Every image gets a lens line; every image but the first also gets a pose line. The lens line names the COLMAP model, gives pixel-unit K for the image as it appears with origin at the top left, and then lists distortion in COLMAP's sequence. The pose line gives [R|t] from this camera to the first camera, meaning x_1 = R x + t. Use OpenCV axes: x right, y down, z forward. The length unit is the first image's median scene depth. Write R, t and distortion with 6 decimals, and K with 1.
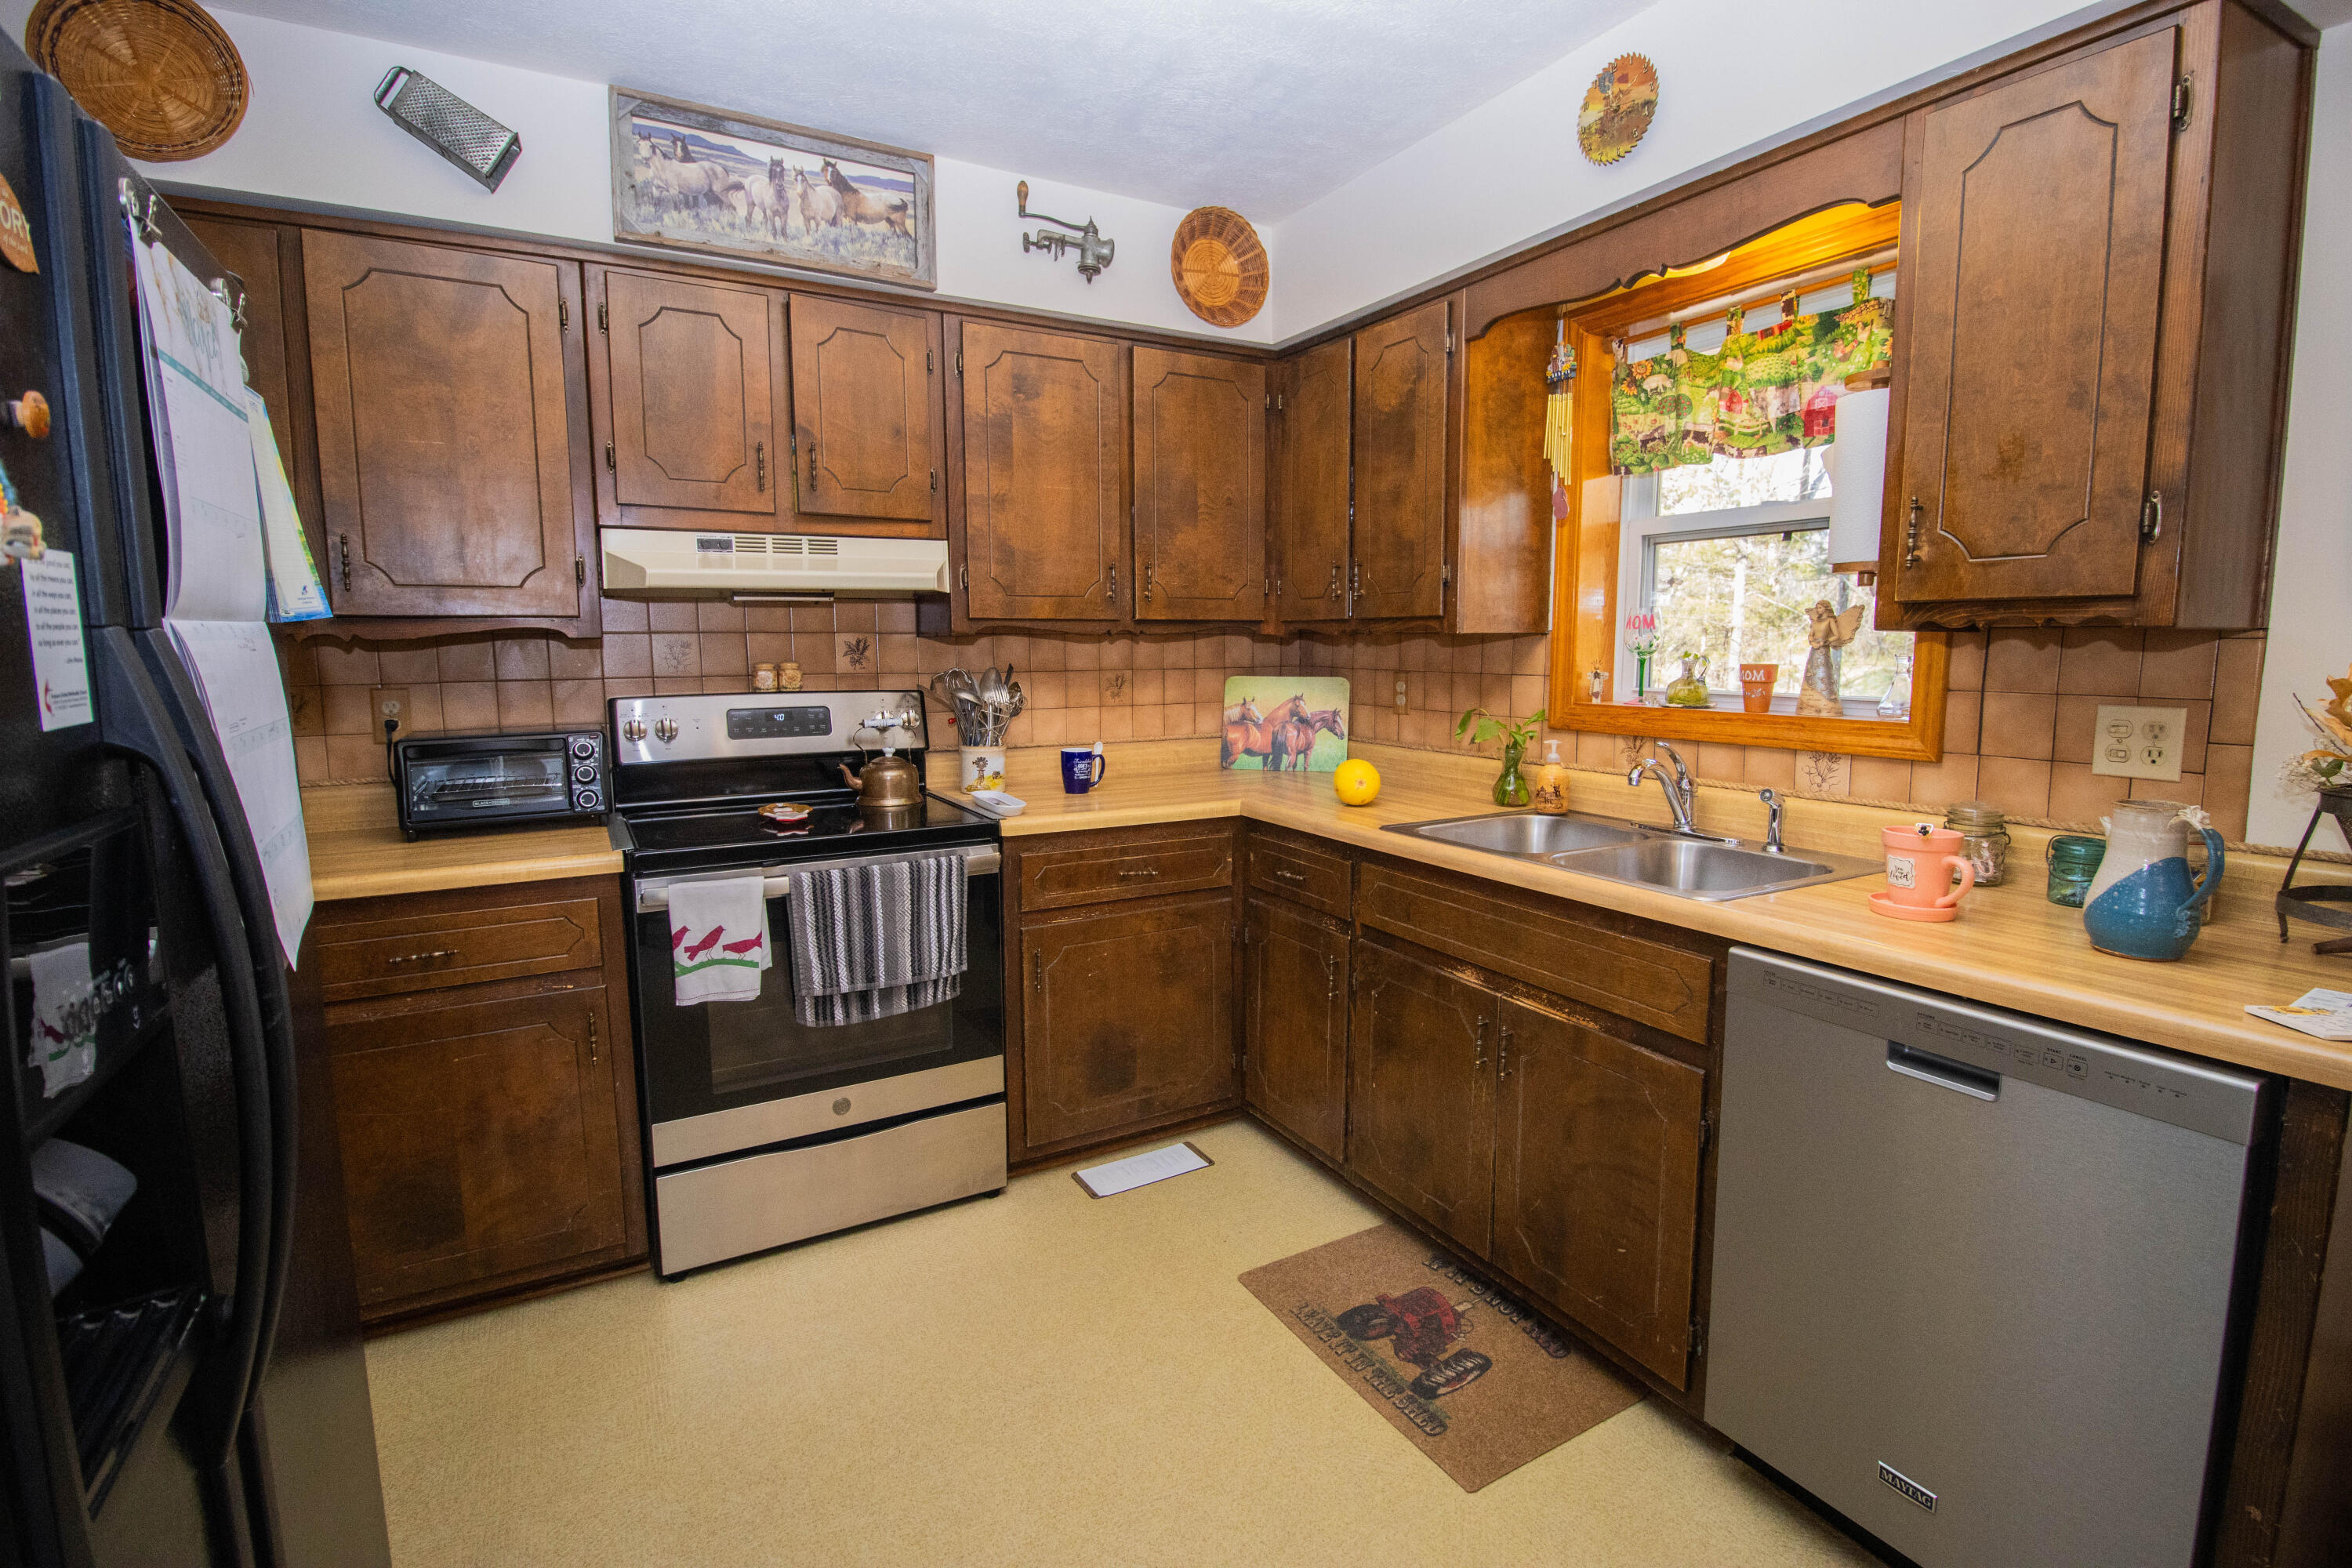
lens RADIAL K [[1080.3, 0, 1181.5], [0, 1080.3, 783.0], [0, 0, 1]] dist [-0.001352, -0.010076]
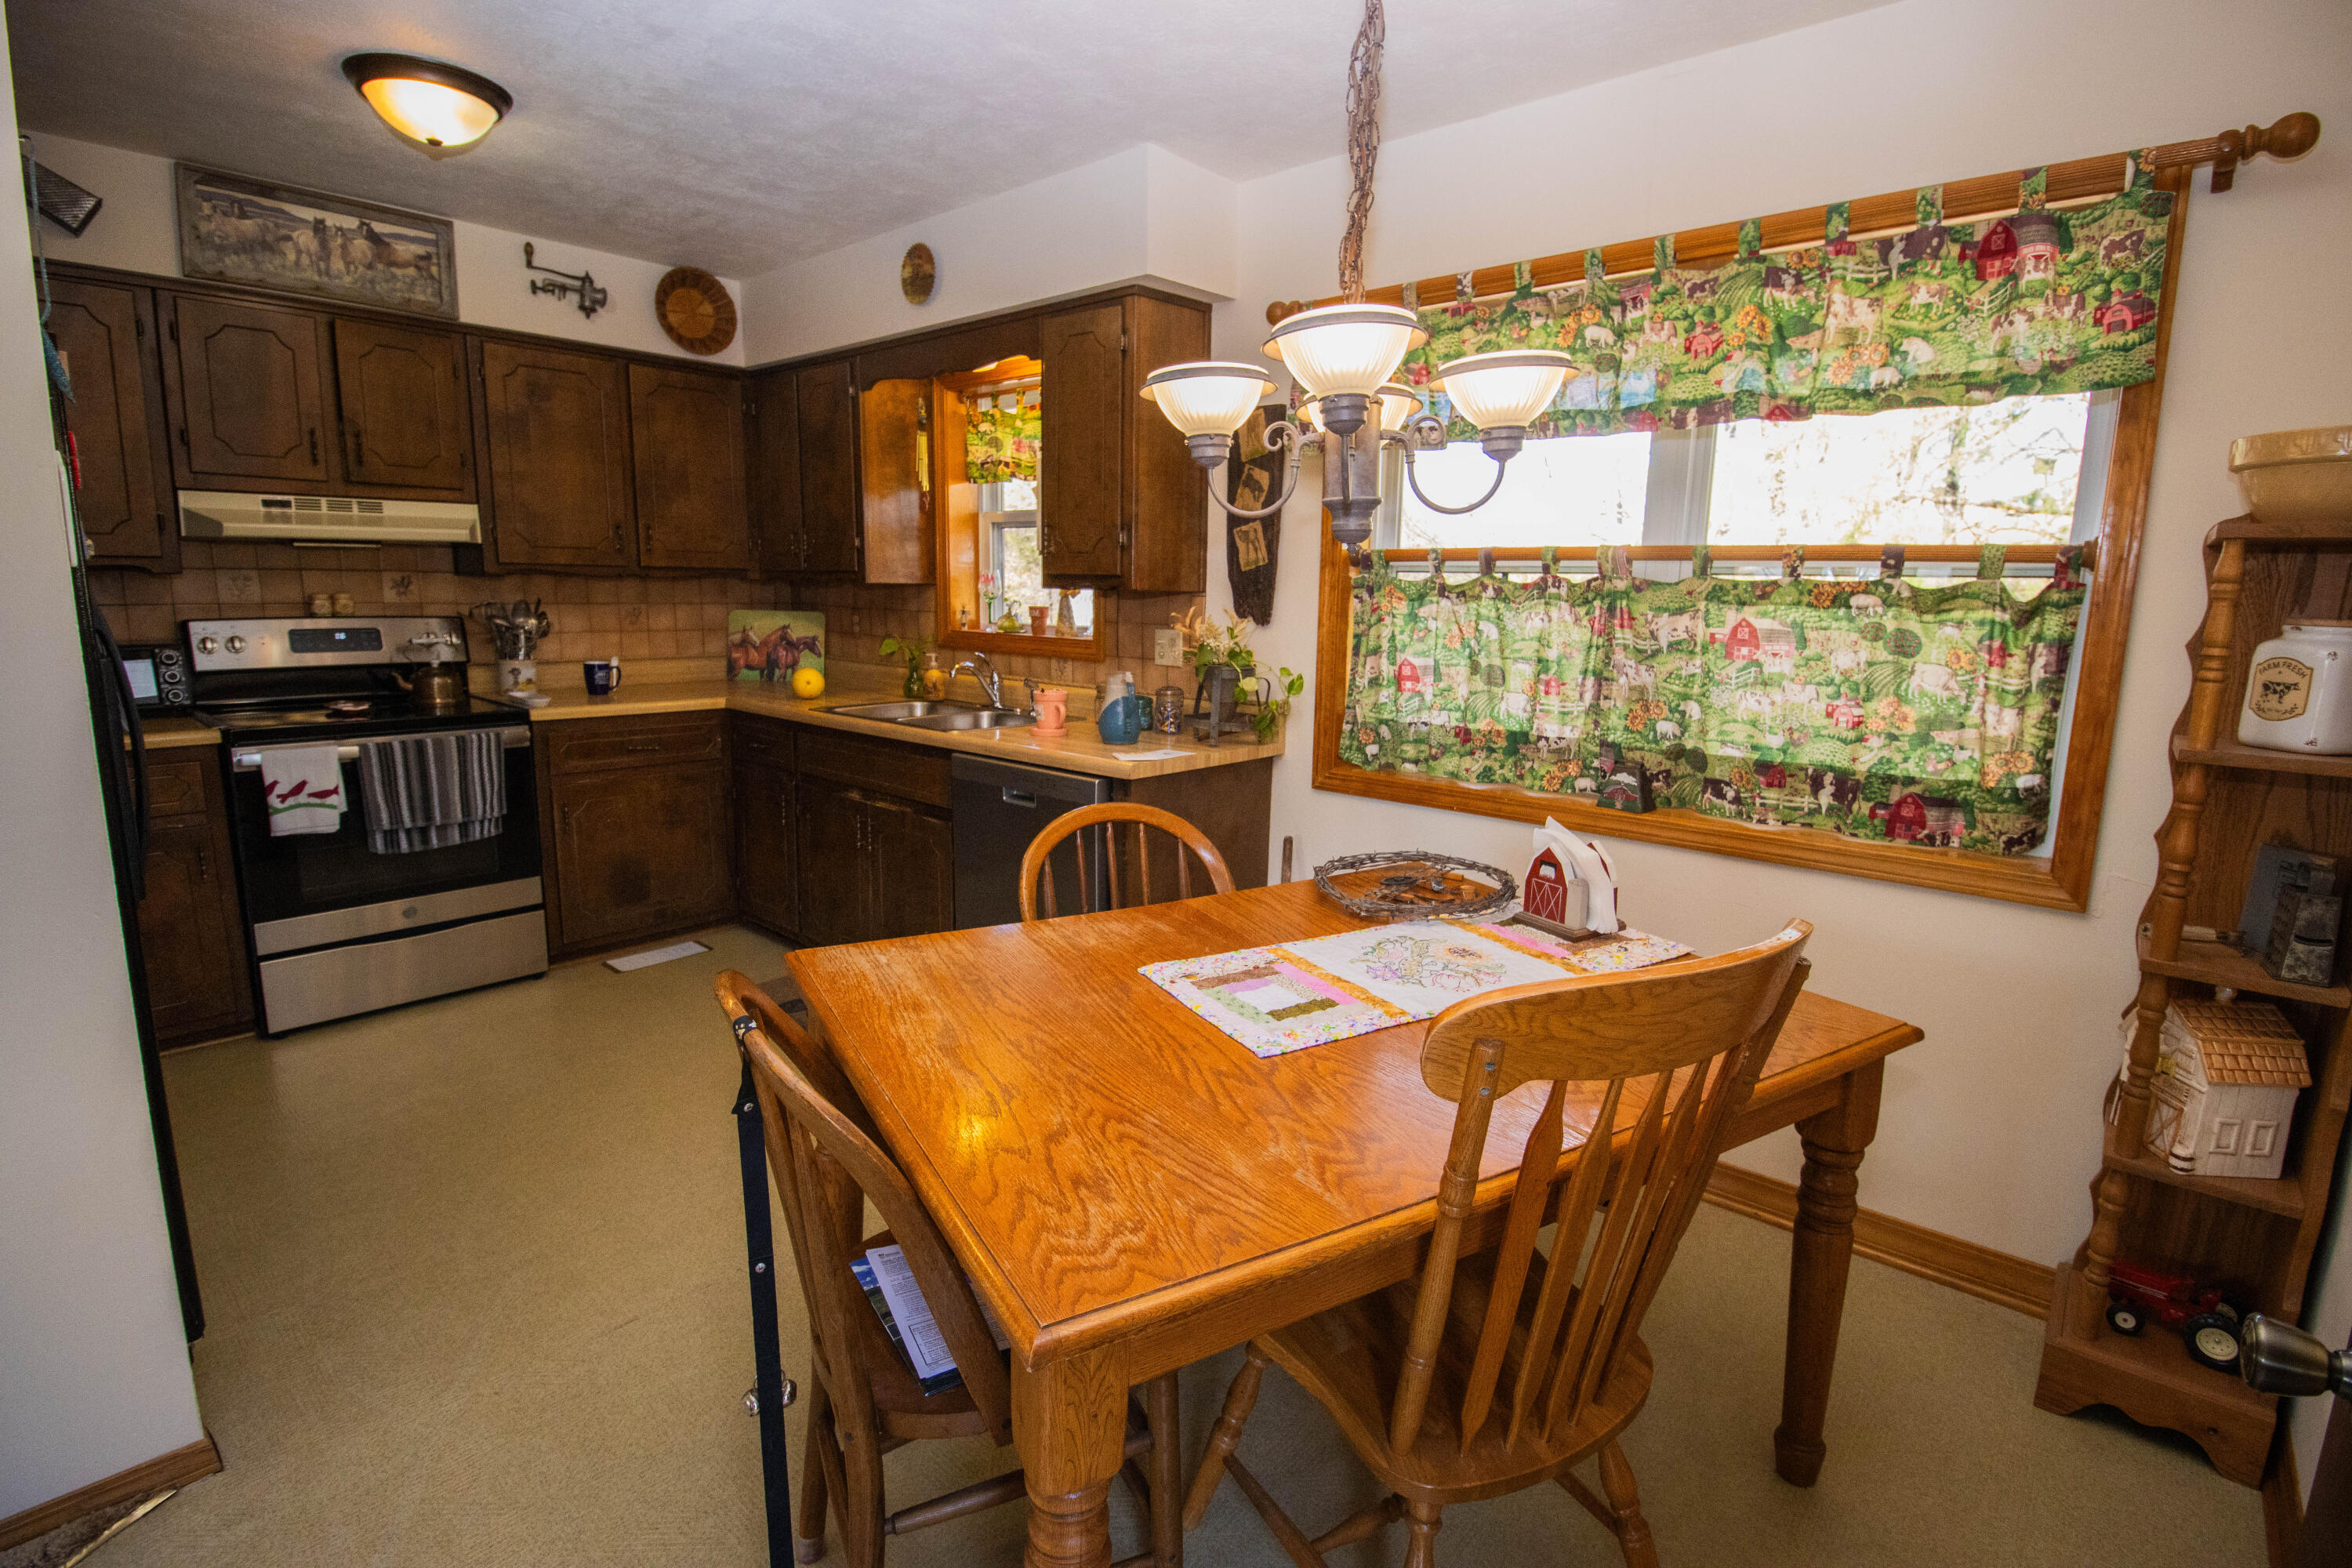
lens RADIAL K [[1088.3, 0, 1188.9], [0, 1088.3, 776.4], [0, 0, 1]] dist [-0.004148, -0.011801]
pose [[0.941379, -0.034984, 0.335532, 0.161606], [0.019224, 0.998555, 0.050177, 0.066612], [-0.336803, -0.040786, 0.940691, -0.613378]]
